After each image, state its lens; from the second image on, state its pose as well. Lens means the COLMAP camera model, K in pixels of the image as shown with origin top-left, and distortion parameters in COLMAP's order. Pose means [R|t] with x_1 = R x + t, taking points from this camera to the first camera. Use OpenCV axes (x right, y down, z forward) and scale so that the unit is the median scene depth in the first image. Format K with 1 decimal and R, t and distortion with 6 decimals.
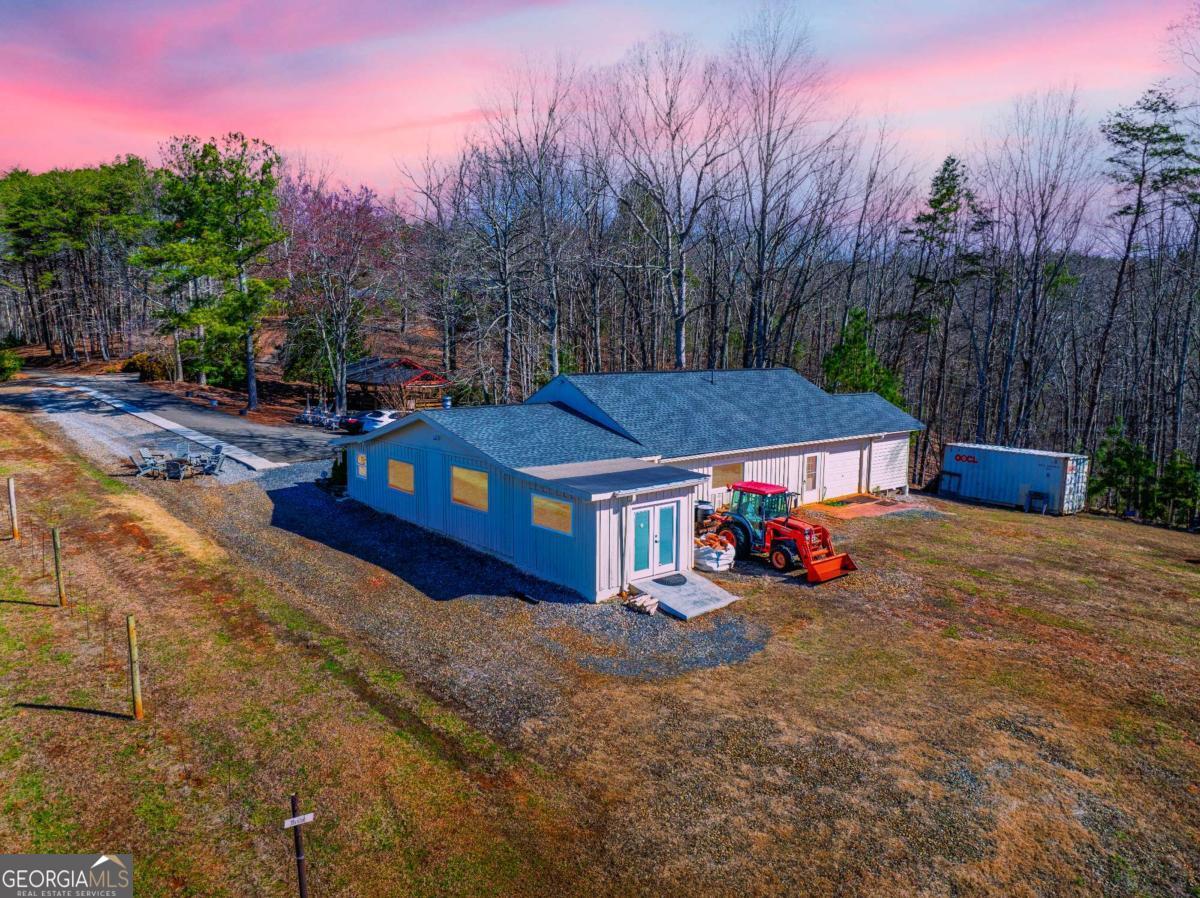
lens RADIAL K [[846.4, 0, 598.7], [0, 846.4, 450.6], [0, 0, 1]] dist [-0.039637, 0.016151]
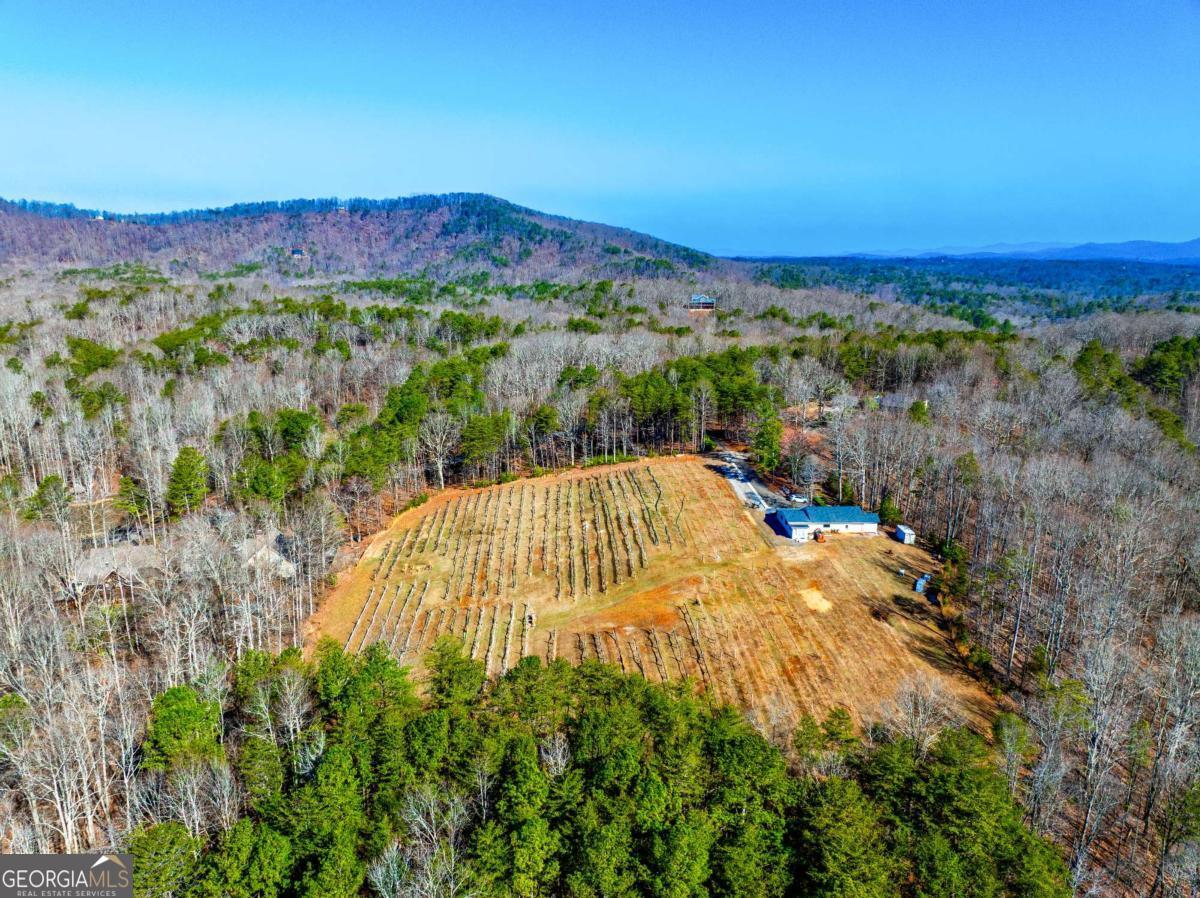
lens RADIAL K [[846.4, 0, 599.7], [0, 846.4, 448.5], [0, 0, 1]] dist [-0.039637, 0.016151]
pose [[0.791632, 0.141613, -0.594361, 2.979930], [-0.087237, 0.989000, 0.119448, -1.387266], [0.604739, -0.042708, 0.795278, -6.132060]]
